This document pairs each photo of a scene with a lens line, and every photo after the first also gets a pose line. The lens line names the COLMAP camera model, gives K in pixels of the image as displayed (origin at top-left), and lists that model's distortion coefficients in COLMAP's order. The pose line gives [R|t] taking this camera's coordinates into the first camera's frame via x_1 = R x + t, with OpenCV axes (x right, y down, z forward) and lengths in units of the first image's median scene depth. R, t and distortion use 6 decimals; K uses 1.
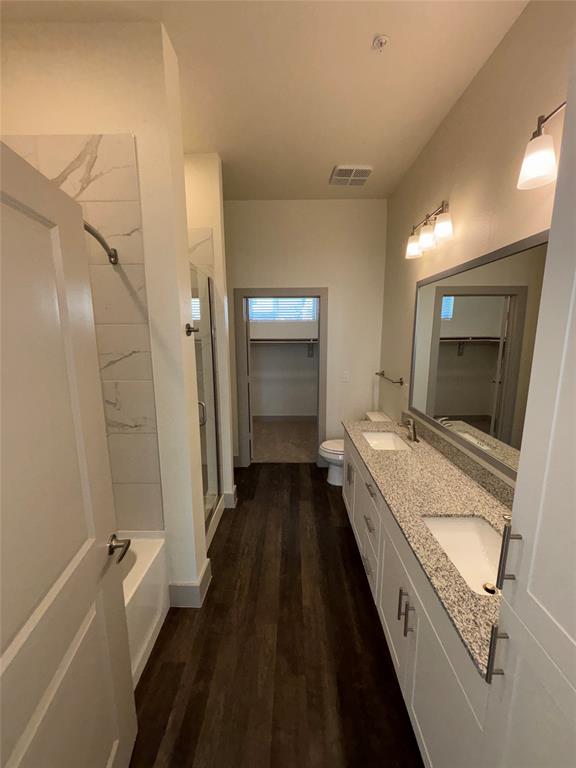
lens RADIAL K [[308.1, 0, 288.4], [0, 308.1, 385.5], [0, 0, 1]] dist [-0.000503, 0.000188]
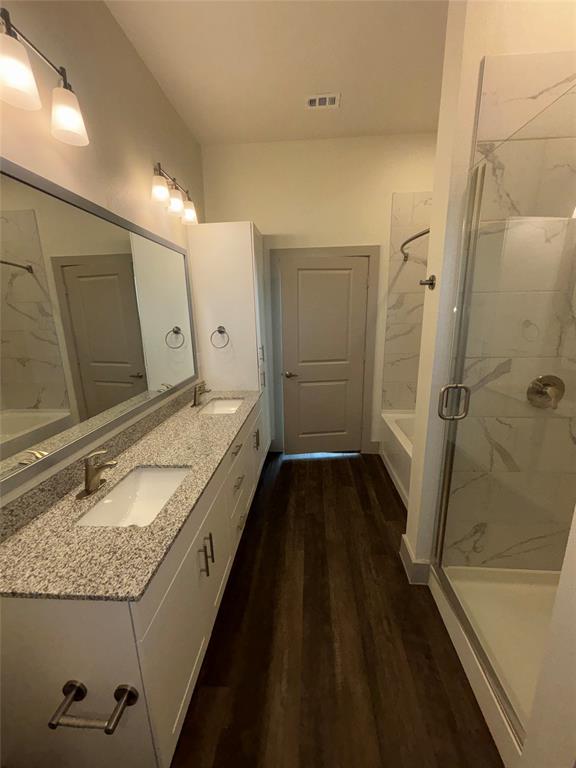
lens RADIAL K [[308.1, 0, 288.4], [0, 308.1, 385.5], [0, 0, 1]] dist [-0.000503, 0.000188]
pose [[-0.998203, 0.011496, 0.058818, 0.025748], [0.033649, 0.919642, 0.391312, -0.201581], [-0.049593, 0.392588, -0.918376, 1.458416]]
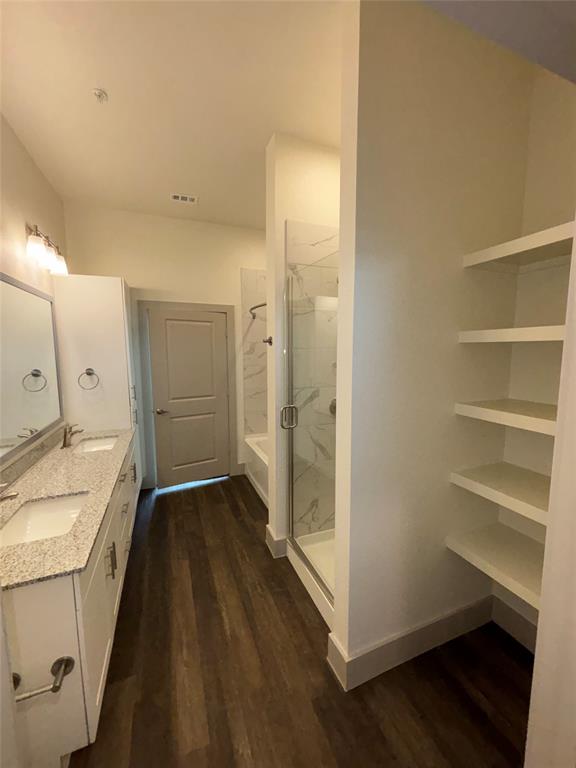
lens RADIAL K [[308.1, 0, 288.4], [0, 308.1, 385.5], [0, 0, 1]] dist [-0.000503, 0.000188]
pose [[-0.923367, 0.051149, -0.380495, 0.092462], [-0.057736, 0.961314, 0.269337, -0.269973], [0.379551, 0.270666, -0.884693, 1.706328]]
